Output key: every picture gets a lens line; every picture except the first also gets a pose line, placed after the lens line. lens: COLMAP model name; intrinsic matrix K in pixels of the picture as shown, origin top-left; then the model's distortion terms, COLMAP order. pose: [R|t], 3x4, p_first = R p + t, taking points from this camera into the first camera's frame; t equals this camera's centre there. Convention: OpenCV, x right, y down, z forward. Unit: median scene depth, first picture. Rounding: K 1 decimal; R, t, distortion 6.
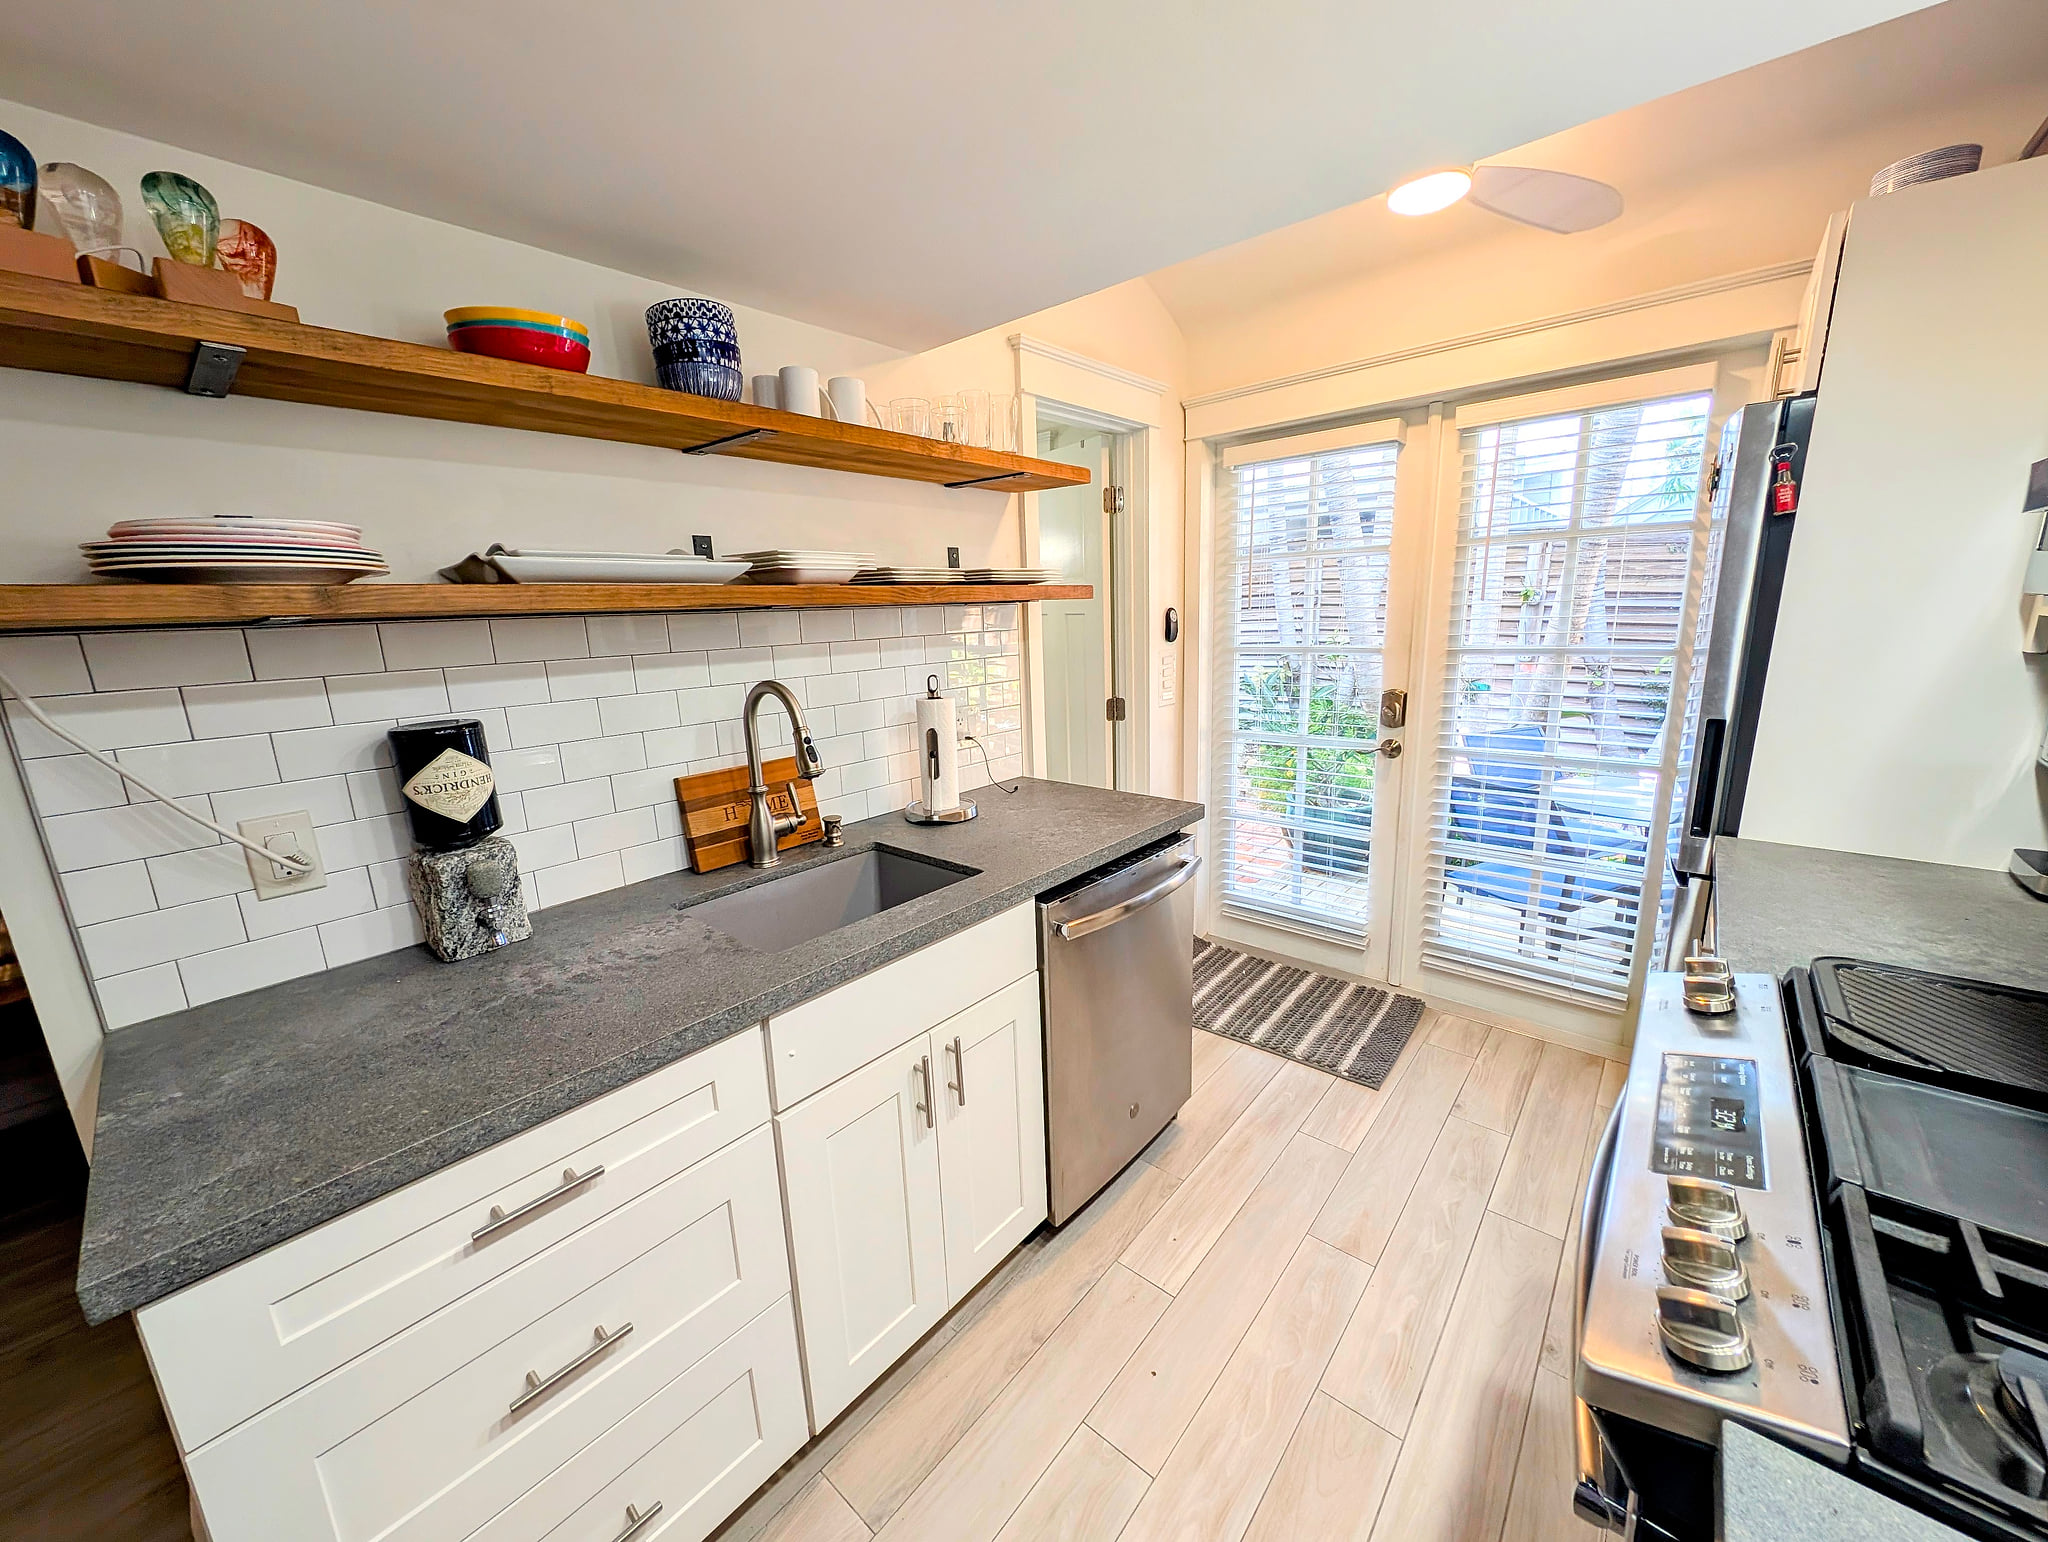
lens RADIAL K [[776.8, 0, 993.9], [0, 776.8, 774.7], [0, 0, 1]] dist [0.014244, -0.013144]
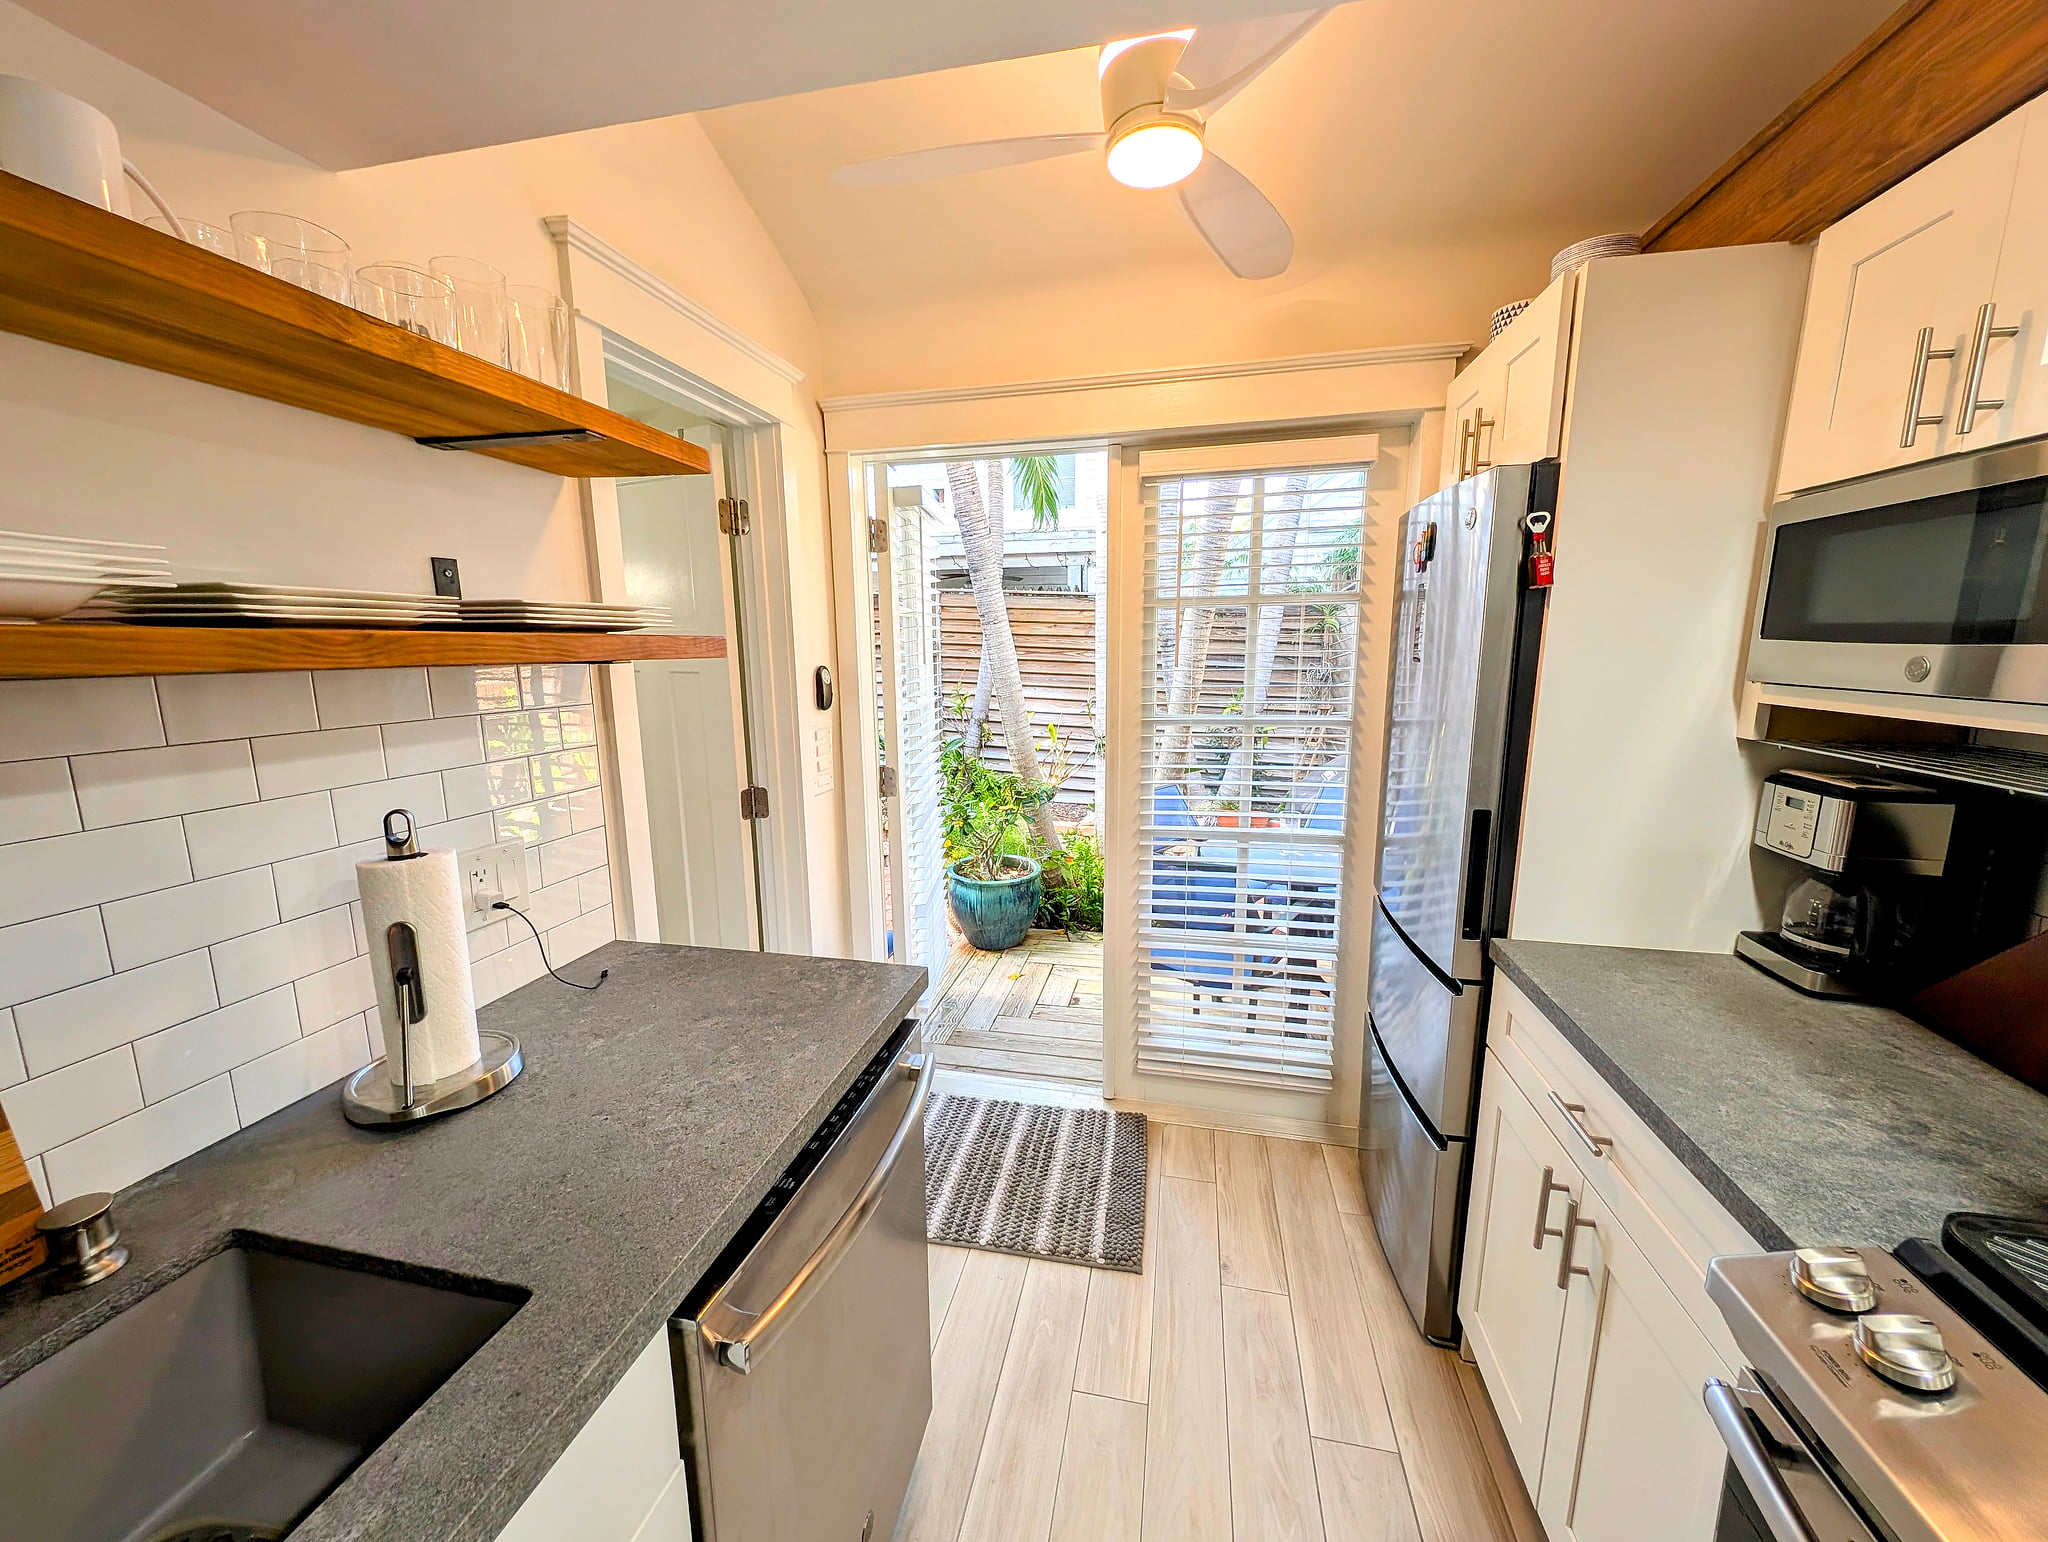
lens RADIAL K [[769.9, 0, 1013.8], [0, 769.9, 769.6], [0, 0, 1]] dist [-0.005689, 0.000531]
pose [[0.866412, -0.052631, 0.496549, 0.017043], [0.083079, 0.995763, -0.039418, -0.094566], [-0.492370, 0.075406, 0.867113, 0.362568]]
